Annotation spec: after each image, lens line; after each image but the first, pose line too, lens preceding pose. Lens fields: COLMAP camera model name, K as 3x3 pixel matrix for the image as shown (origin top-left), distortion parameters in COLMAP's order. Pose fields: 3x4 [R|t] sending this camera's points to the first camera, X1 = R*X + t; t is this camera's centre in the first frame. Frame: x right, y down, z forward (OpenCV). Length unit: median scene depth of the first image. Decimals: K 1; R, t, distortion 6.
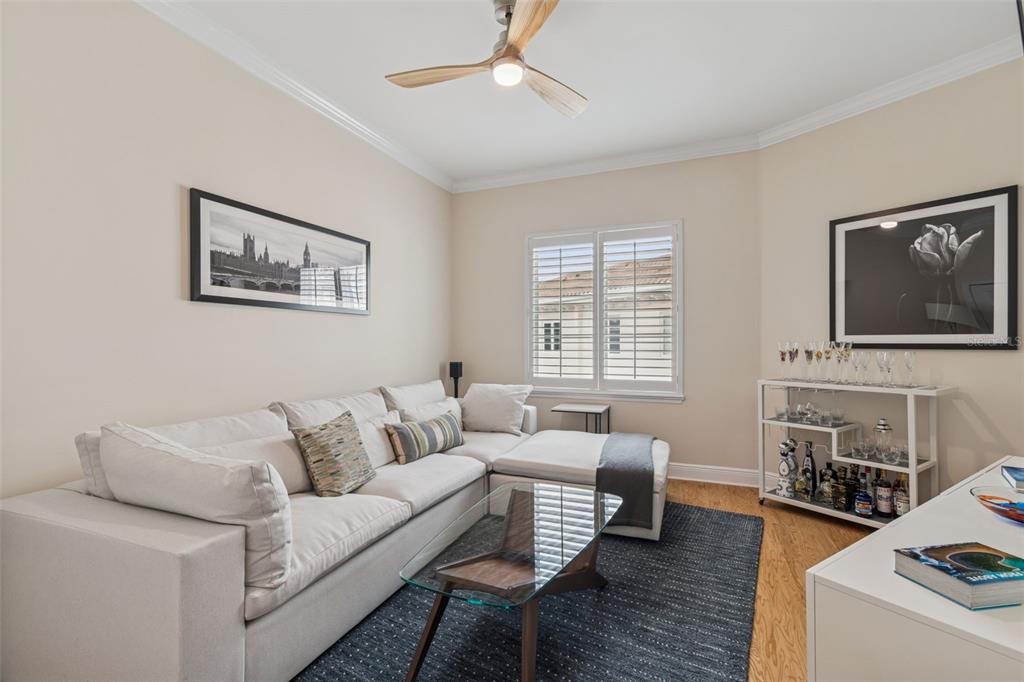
lens RADIAL K [[459.0, 0, 509.1], [0, 459.0, 347.1], [0, 0, 1]] dist [-0.004758, -0.000522]
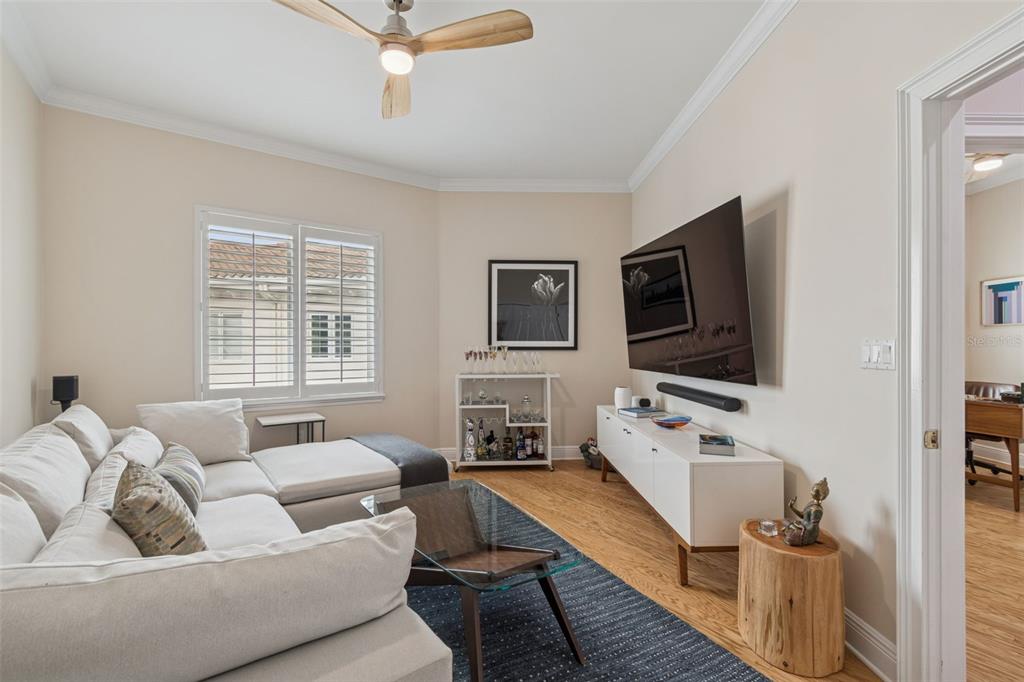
lens RADIAL K [[458.4, 0, 509.9], [0, 458.4, 351.8], [0, 0, 1]] dist [-0.001378, 0.000056]
pose [[0.511494, -0.009581, 0.859233, -0.492070], [0.007532, 0.999949, 0.006667, -0.000558], [-0.859254, 0.003061, 0.511540, 0.222496]]
